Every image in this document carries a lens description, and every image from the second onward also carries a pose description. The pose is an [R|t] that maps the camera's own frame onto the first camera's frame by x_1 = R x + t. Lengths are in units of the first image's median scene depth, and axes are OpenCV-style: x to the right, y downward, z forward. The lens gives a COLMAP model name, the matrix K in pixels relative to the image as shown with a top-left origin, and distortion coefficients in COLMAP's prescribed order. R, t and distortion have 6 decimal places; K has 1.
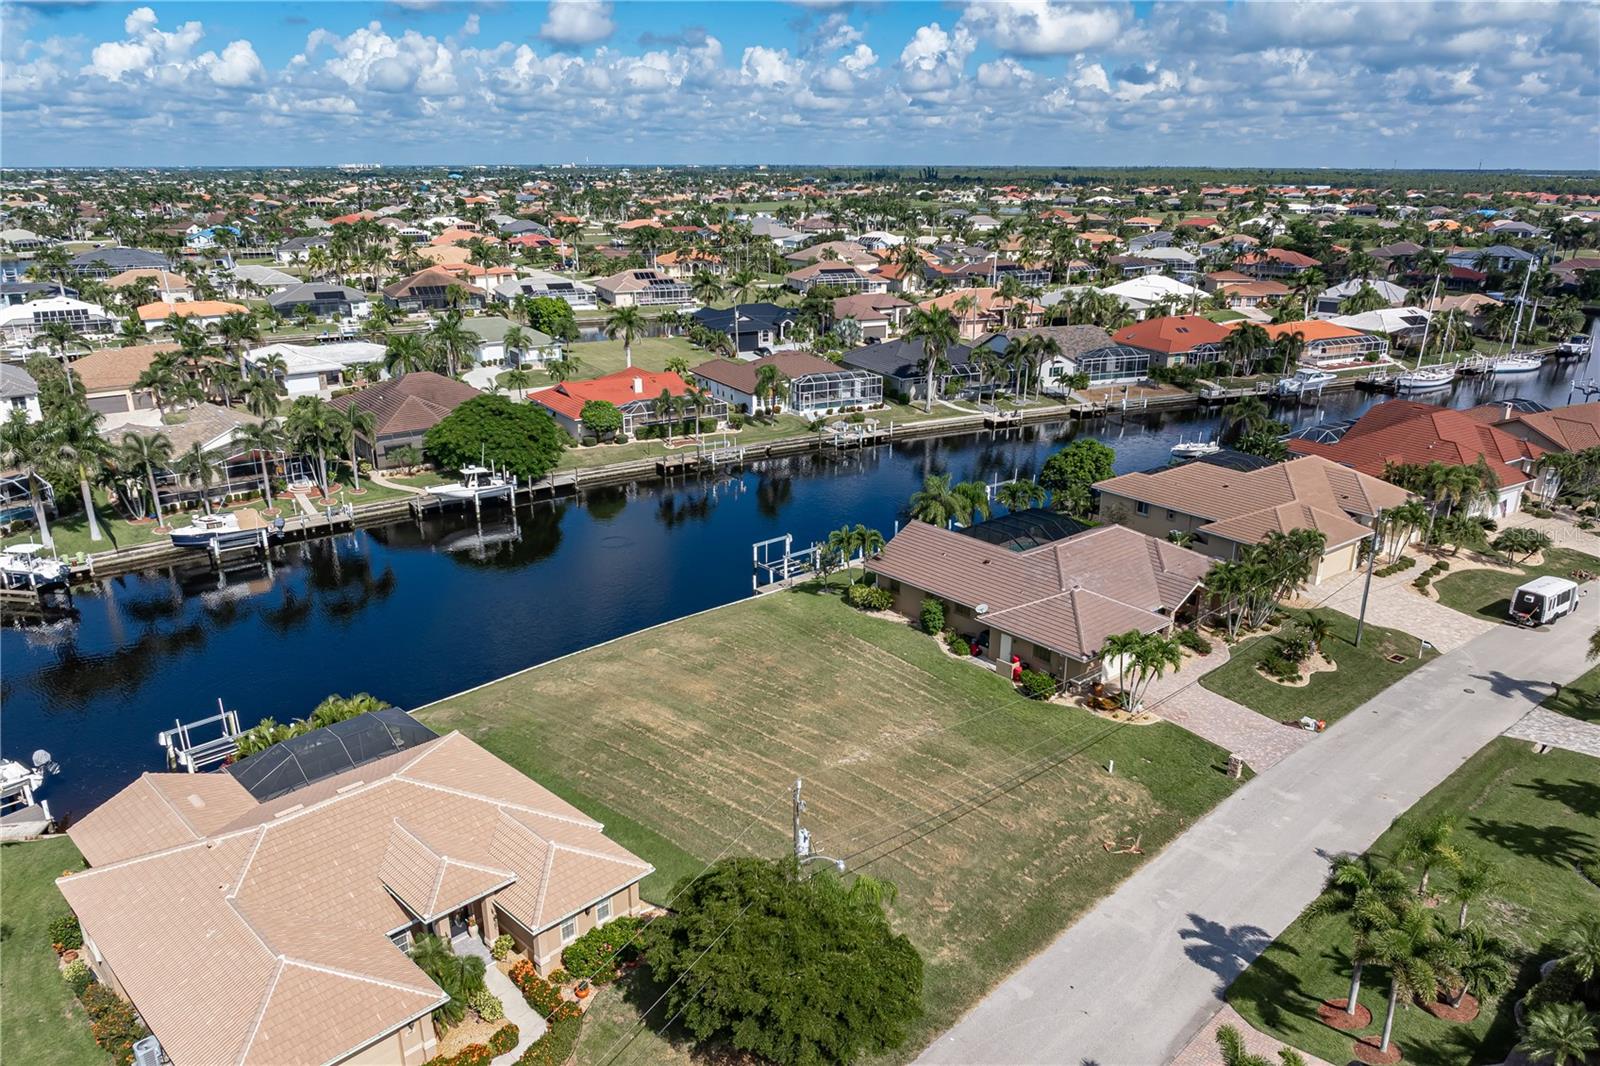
lens RADIAL K [[1135.0, 0, 804.1], [0, 1135.0, 541.8], [0, 0, 1]] dist [-0.027718, 0.013878]
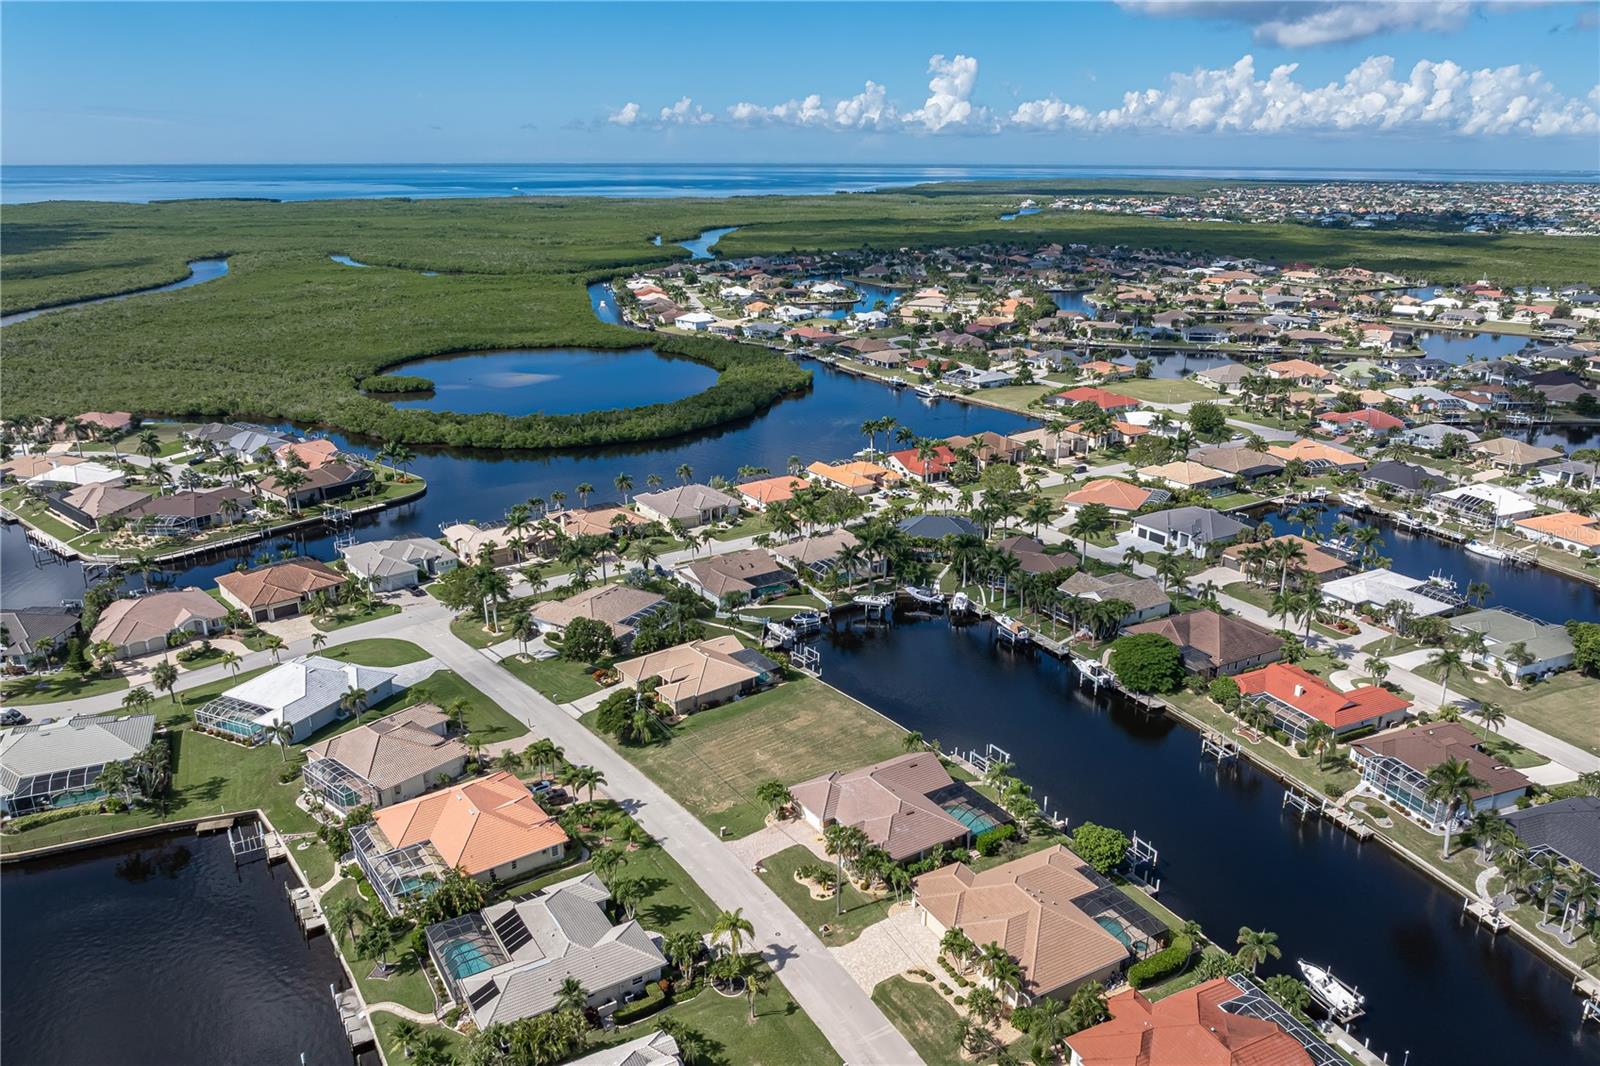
lens RADIAL K [[1135.0, 0, 804.5], [0, 1135.0, 530.6], [0, 0, 1]] dist [-0.027718, 0.013878]
pose [[-0.134476, 0.309159, -0.941455, 1.398148], [-0.317833, 0.886430, 0.336489, -0.714383], [0.938562, 0.344475, -0.020942, 0.564738]]
